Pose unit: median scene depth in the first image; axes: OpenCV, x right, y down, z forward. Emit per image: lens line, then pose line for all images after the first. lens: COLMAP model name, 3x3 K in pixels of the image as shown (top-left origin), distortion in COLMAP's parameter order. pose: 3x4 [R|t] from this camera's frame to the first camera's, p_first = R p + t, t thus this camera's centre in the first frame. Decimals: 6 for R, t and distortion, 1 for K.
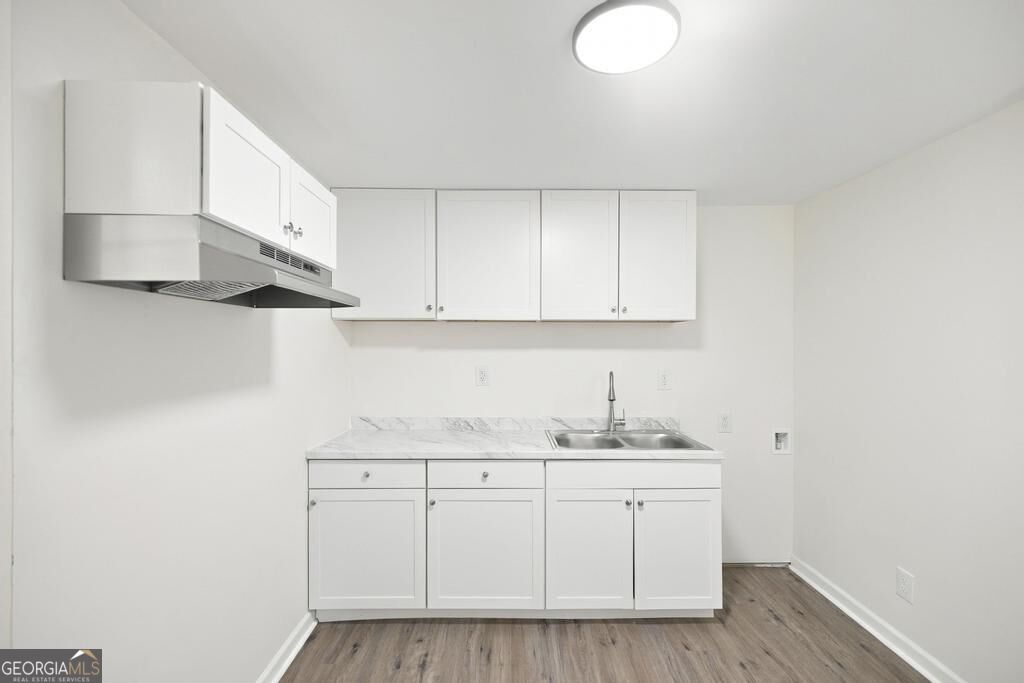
lens RADIAL K [[440.7, 0, 510.6], [0, 440.7, 345.8], [0, 0, 1]] dist [0.012368, -0.000563]
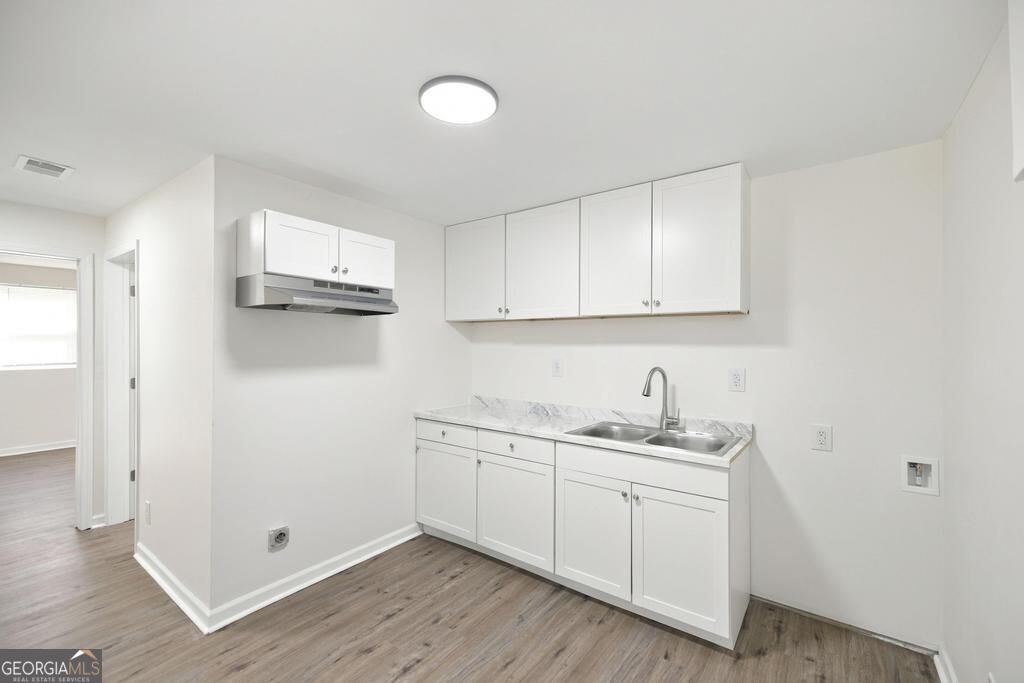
lens RADIAL K [[440.7, 0, 503.3], [0, 440.7, 345.0], [0, 0, 1]] dist [0.012368, -0.000563]
pose [[0.787350, 0.004699, -0.616488, 0.596884], [-0.008099, 0.999963, -0.002721, 0.015880], [0.616453, 0.007135, 0.787359, 0.027234]]
